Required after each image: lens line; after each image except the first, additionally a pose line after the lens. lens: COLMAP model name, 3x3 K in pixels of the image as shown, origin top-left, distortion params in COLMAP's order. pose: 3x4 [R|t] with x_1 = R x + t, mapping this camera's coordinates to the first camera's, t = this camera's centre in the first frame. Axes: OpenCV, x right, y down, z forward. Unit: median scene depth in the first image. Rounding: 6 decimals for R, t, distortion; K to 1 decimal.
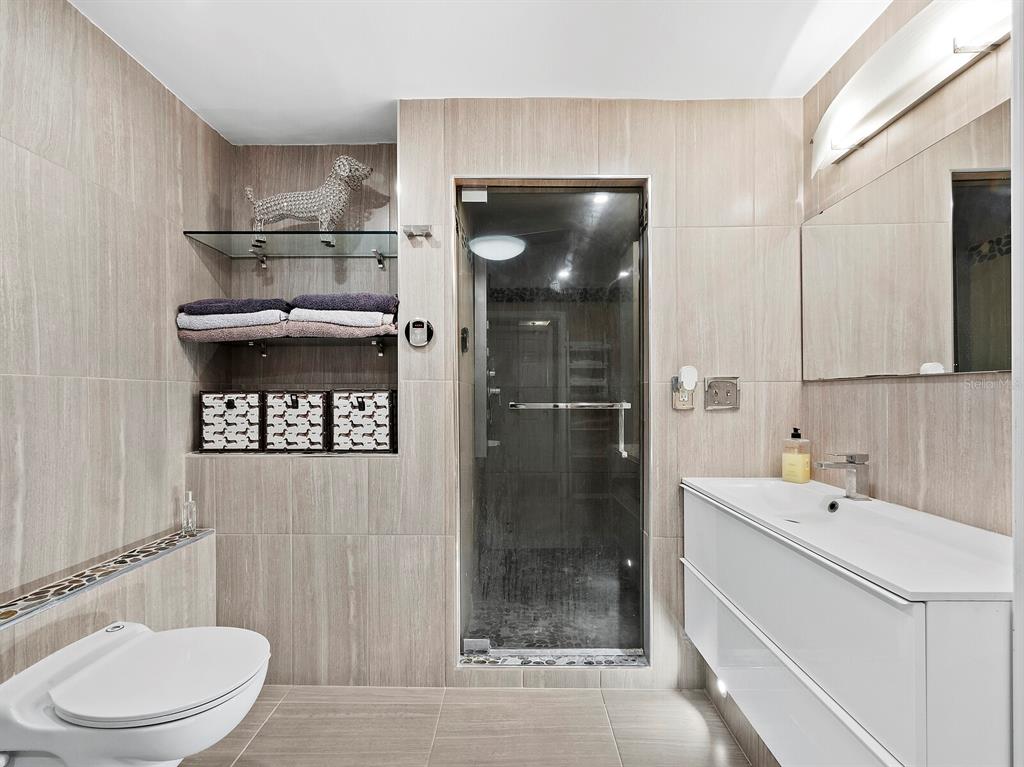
lens RADIAL K [[436.0, 0, 511.4], [0, 436.0, 397.7], [0, 0, 1]] dist [-0.001406, -0.000164]
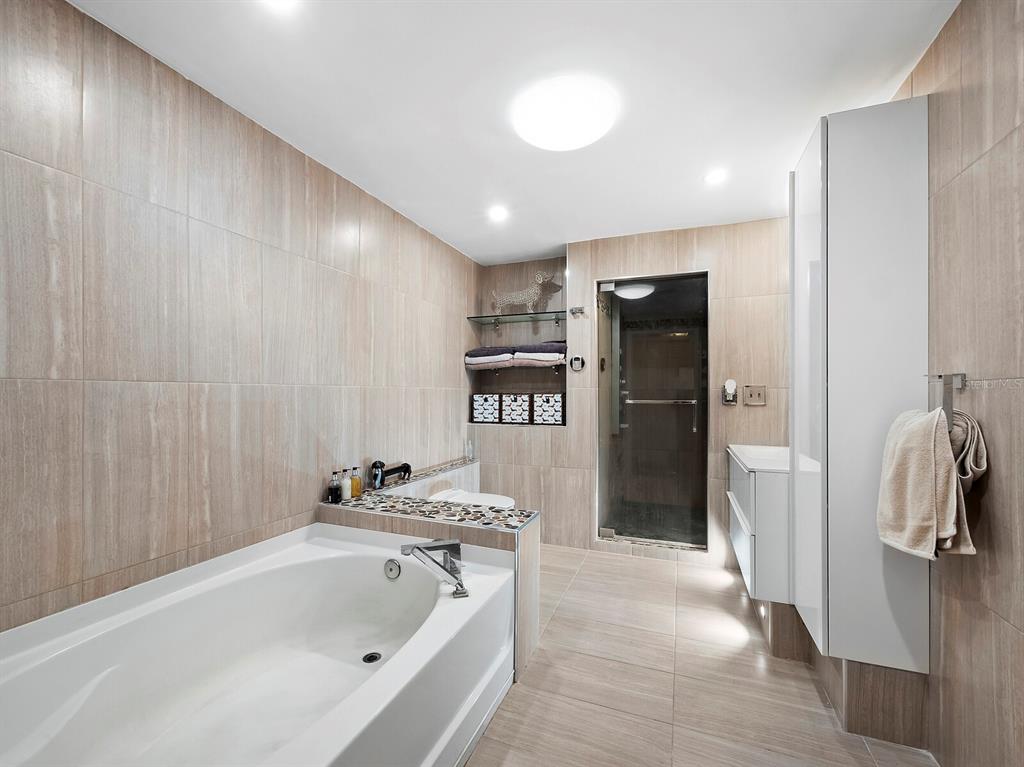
lens RADIAL K [[436.0, 0, 511.4], [0, 436.0, 397.7], [0, 0, 1]] dist [-0.001406, -0.000164]
pose [[0.933739, 0.006968, -0.357887, 0.199462], [-0.005657, 0.999973, 0.004710, -0.004497], [0.357910, -0.002373, 0.933753, -0.870792]]
